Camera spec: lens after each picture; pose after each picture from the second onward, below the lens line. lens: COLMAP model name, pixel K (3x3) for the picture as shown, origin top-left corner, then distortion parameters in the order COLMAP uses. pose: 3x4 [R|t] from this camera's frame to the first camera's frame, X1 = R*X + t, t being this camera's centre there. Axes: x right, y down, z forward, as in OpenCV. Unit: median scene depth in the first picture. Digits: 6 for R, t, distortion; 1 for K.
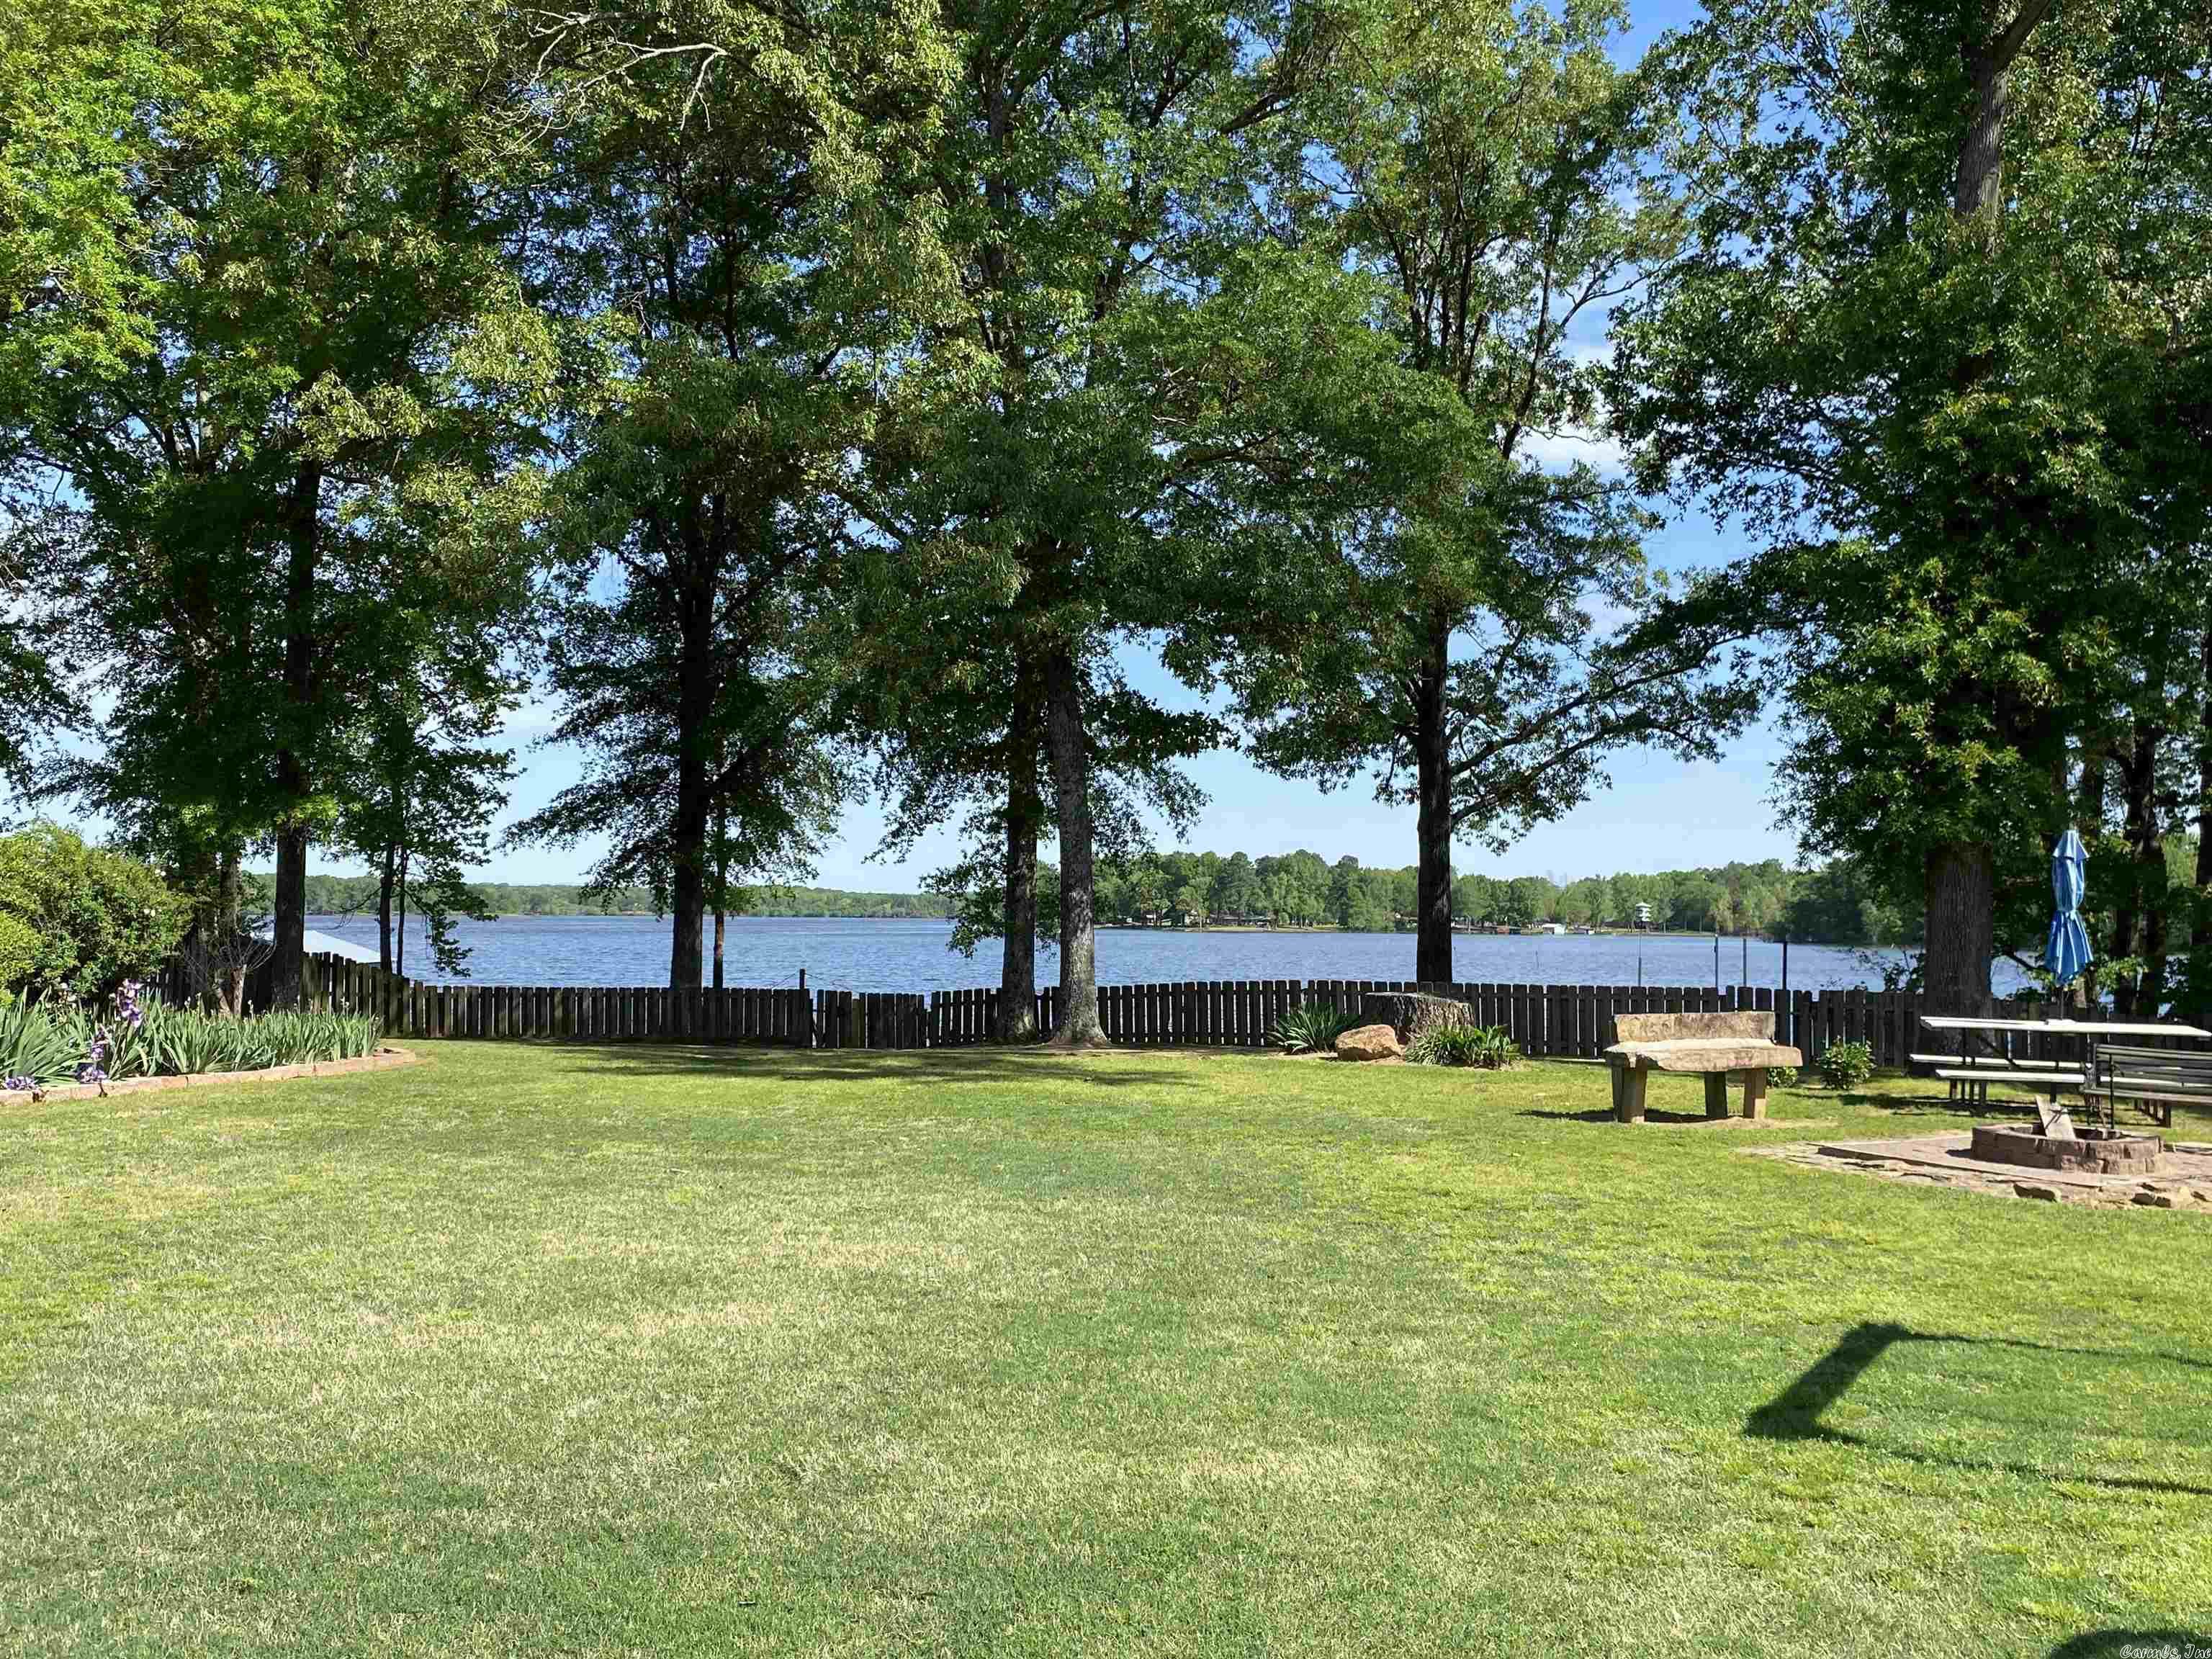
lens RADIAL K [[1948.9, 0, 1093.8], [0, 1948.9, 826.3], [0, 0, 1]] dist [0.002083, -0.049310]
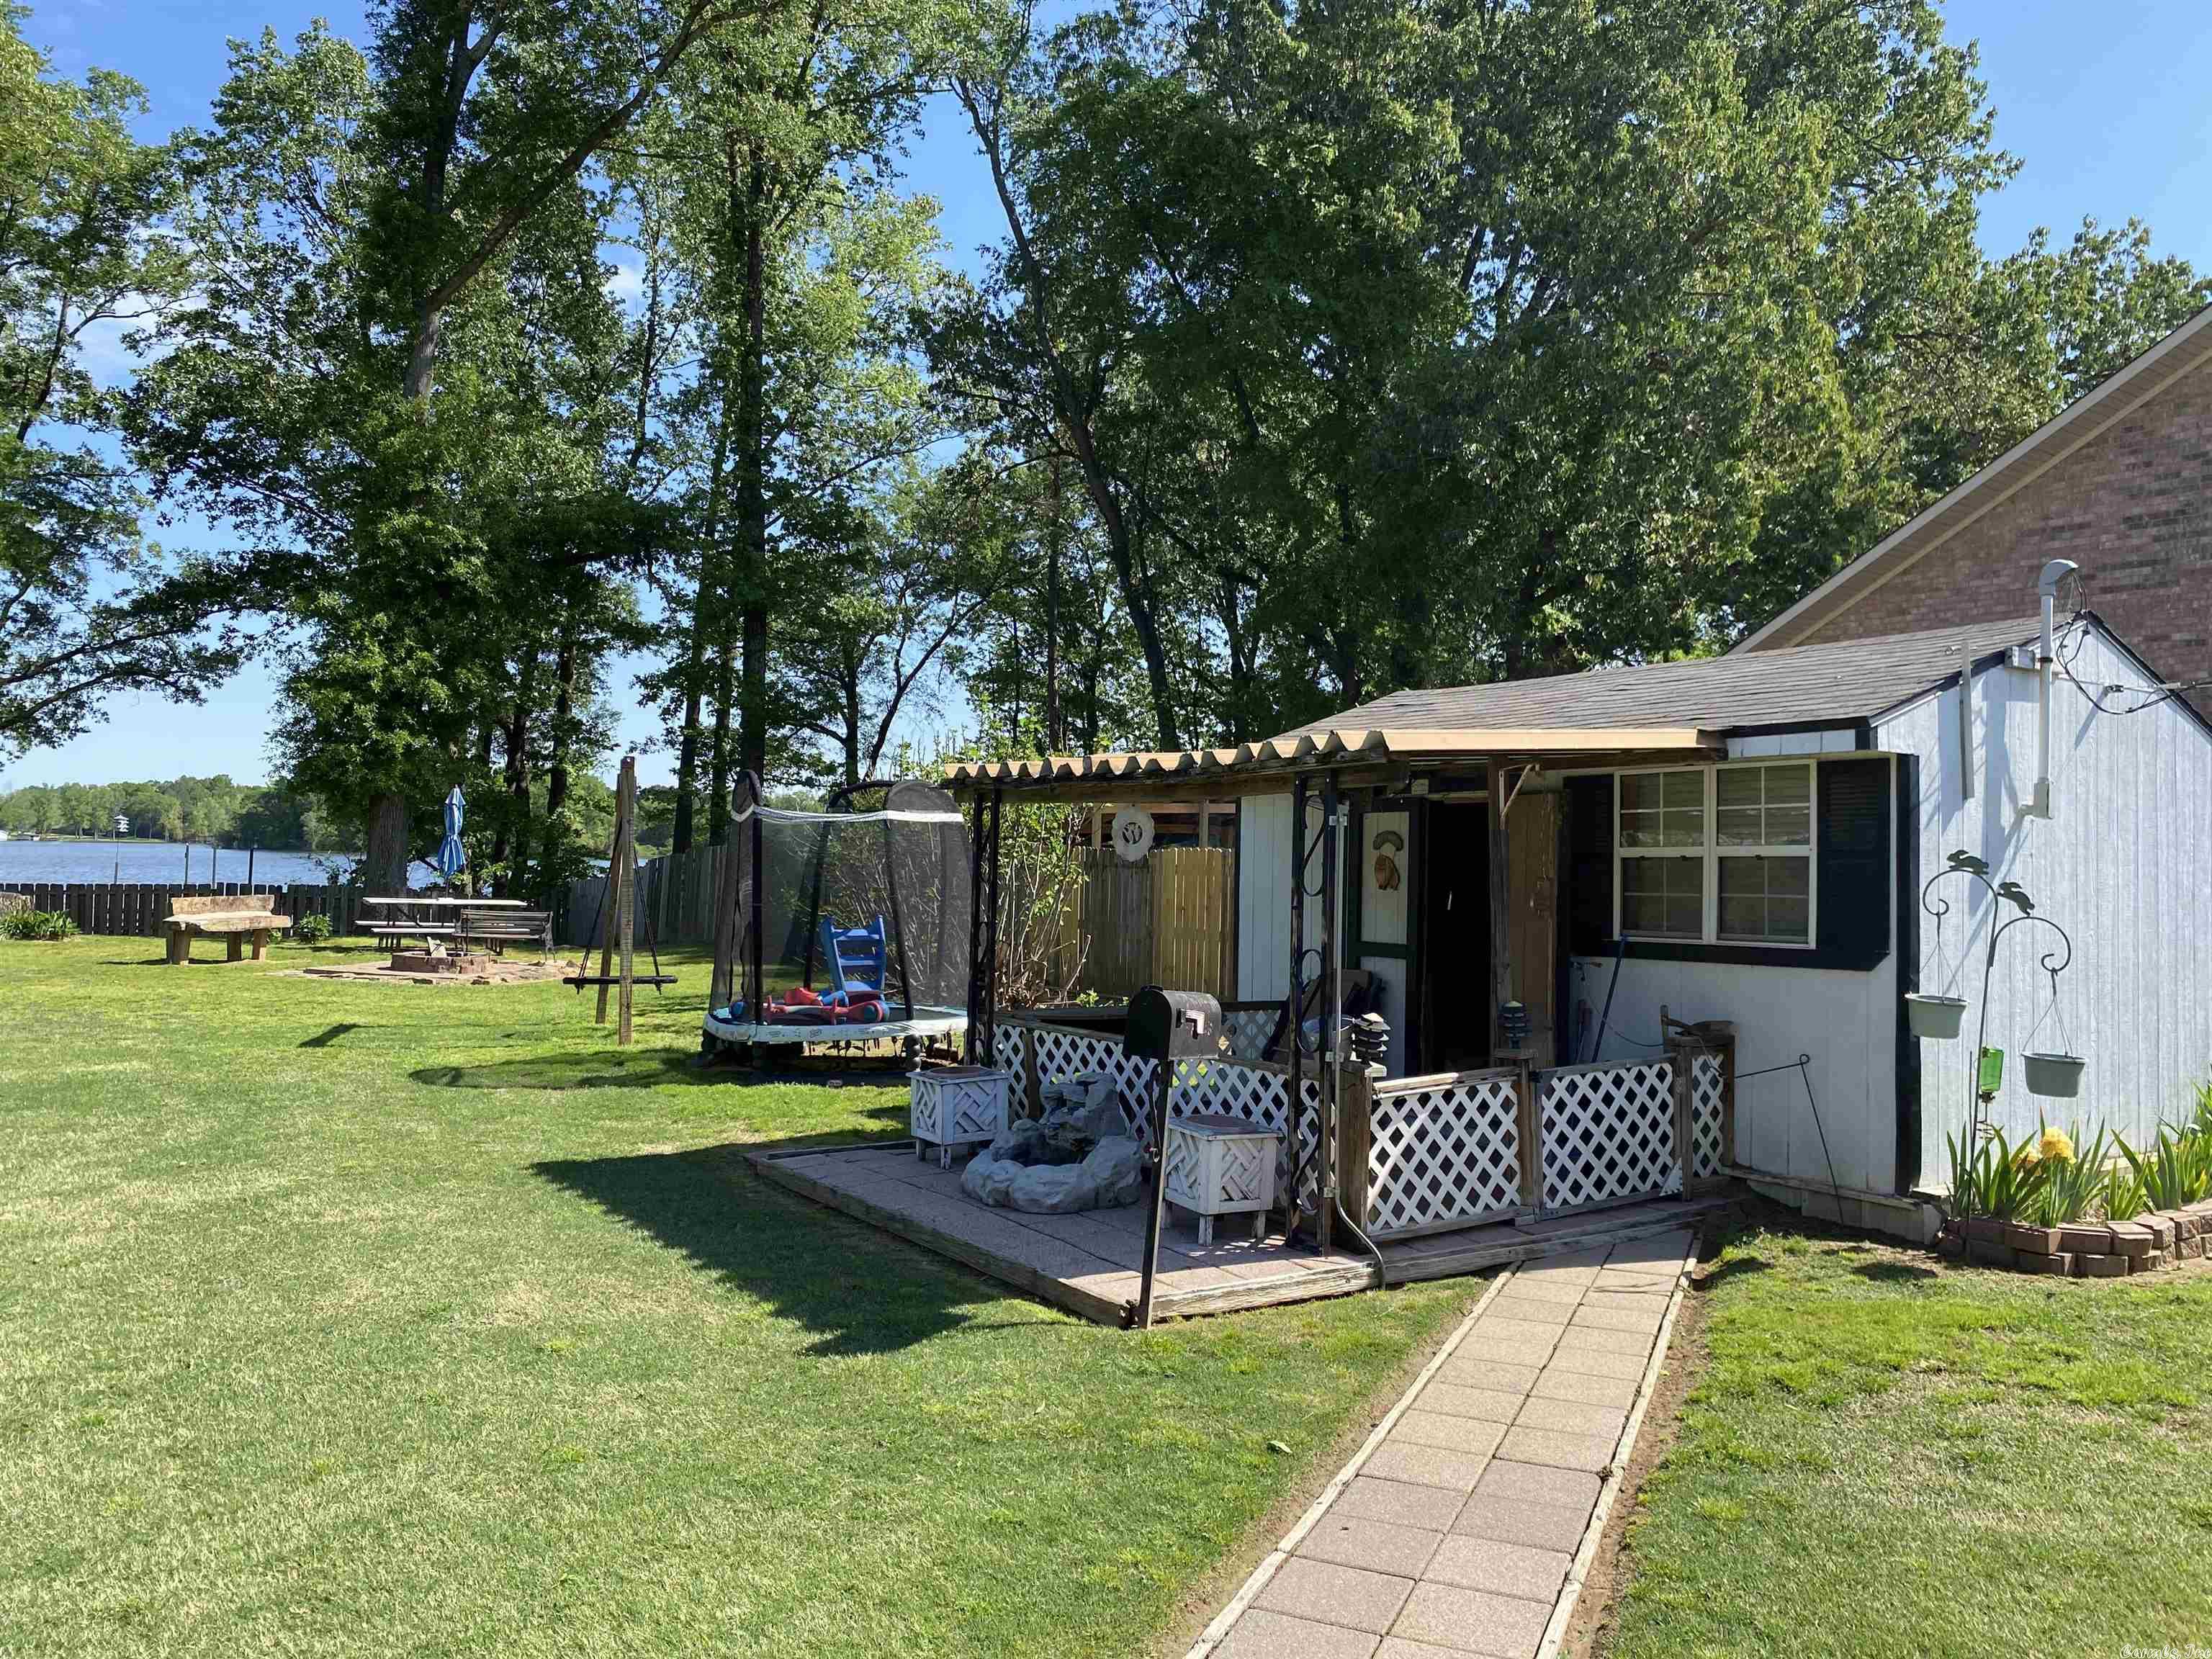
lens RADIAL K [[1670.0, 0, 1096.8], [0, 1670.0, 819.6], [0, 0, 1]] dist [-0.001667, 0.004710]
pose [[0.682534, 0.016401, 0.730670, -0.086156], [-0.046999, 0.998664, 0.021486, -0.012844], [-0.729341, -0.049006, 0.682393, -0.192659]]
